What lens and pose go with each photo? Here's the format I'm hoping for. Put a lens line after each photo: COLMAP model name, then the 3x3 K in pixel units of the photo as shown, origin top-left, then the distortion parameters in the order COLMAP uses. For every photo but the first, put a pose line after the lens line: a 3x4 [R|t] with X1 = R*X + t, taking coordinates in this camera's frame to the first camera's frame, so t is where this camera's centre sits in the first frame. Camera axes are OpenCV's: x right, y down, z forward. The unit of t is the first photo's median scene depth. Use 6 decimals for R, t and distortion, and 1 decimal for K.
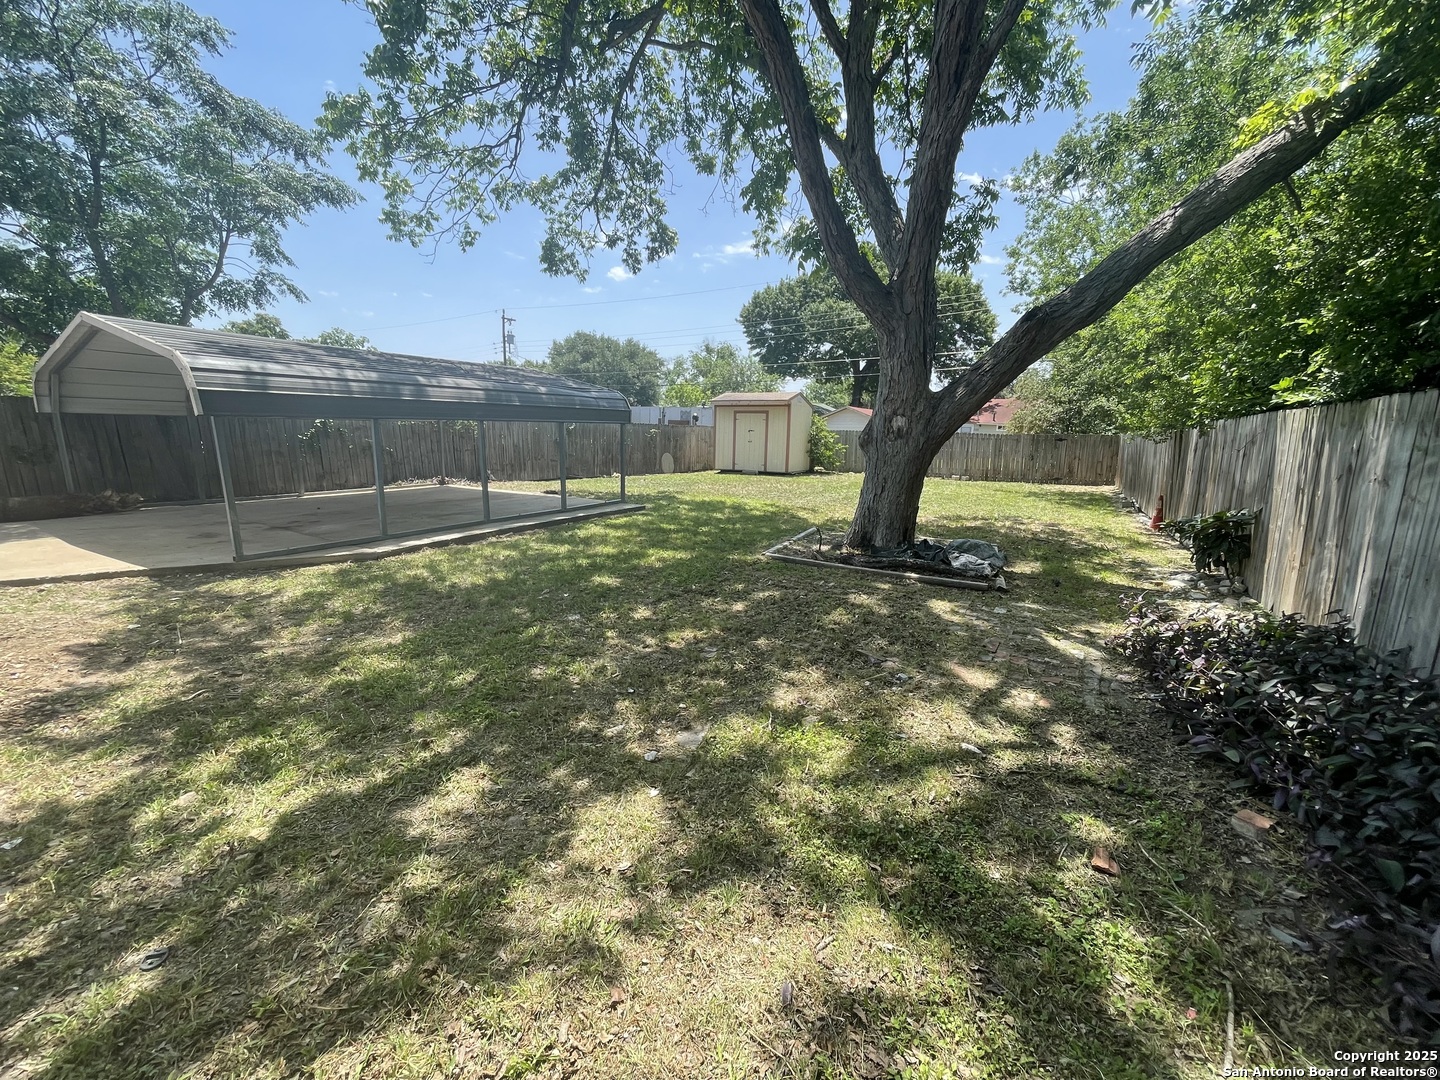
lens RADIAL K [[579.9, 0, 723.1], [0, 579.9, 540.3], [0, 0, 1]] dist [-0.000024, -0.000299]
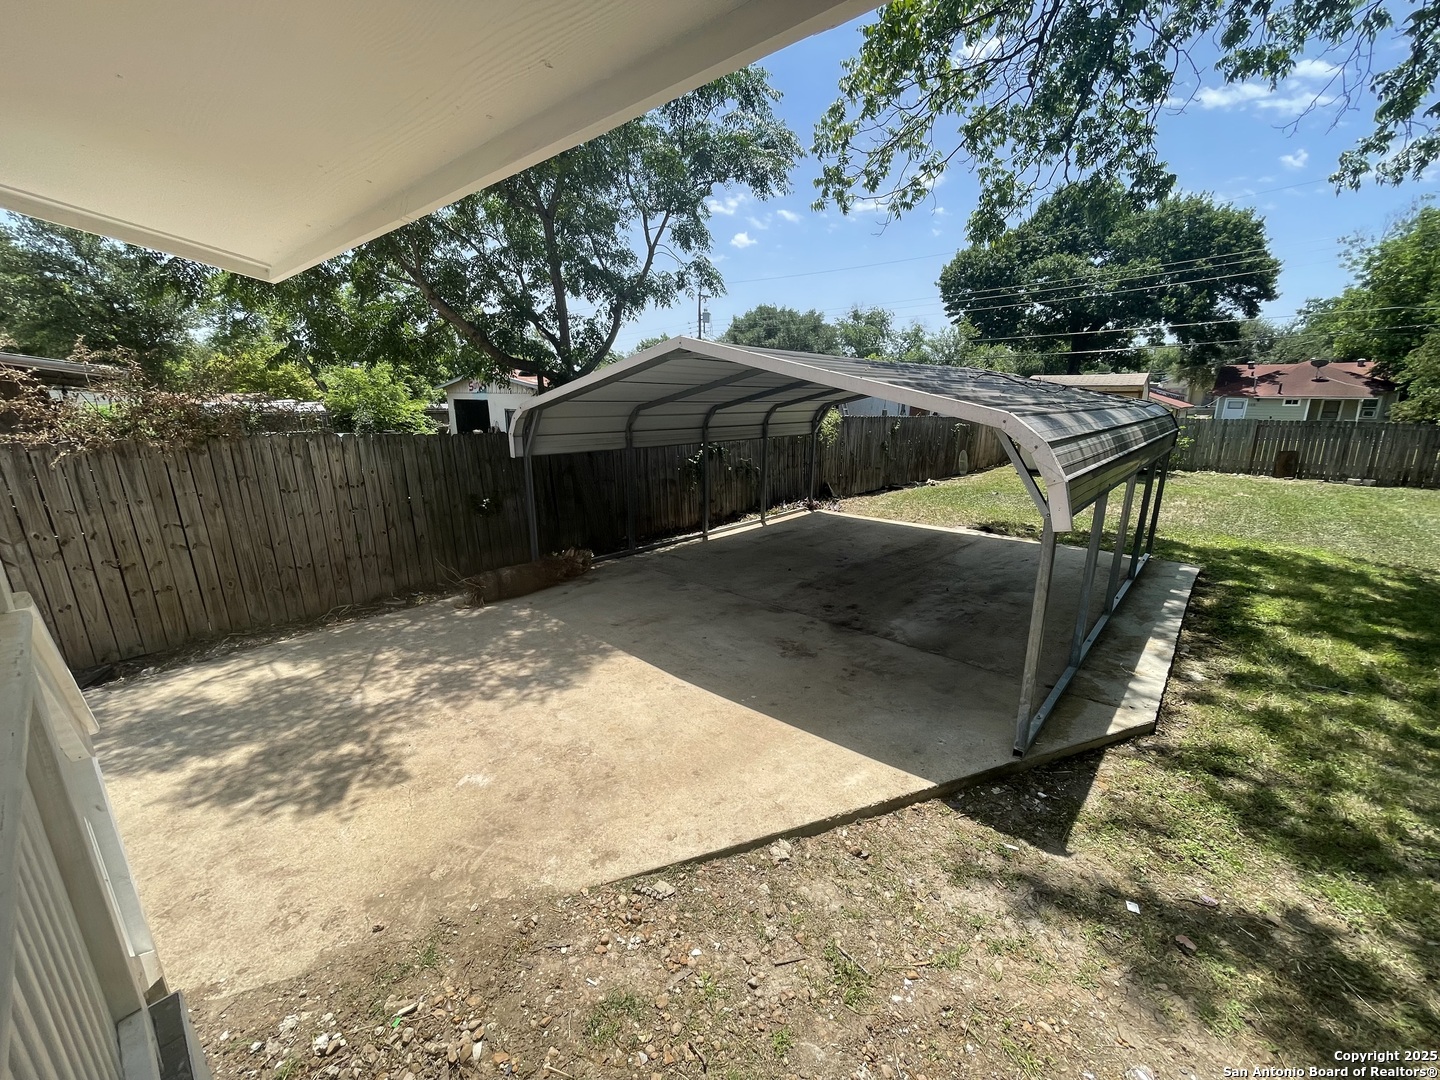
lens RADIAL K [[579.9, 0, 719.8], [0, 579.9, 543.5], [0, 0, 1]] dist [-0.000024, -0.000299]
pose [[0.981597, 0.030417, -0.188525, -0.383567], [-0.020002, 0.998179, 0.056905, -0.078894], [0.189912, -0.052087, 0.980418, 0.134003]]
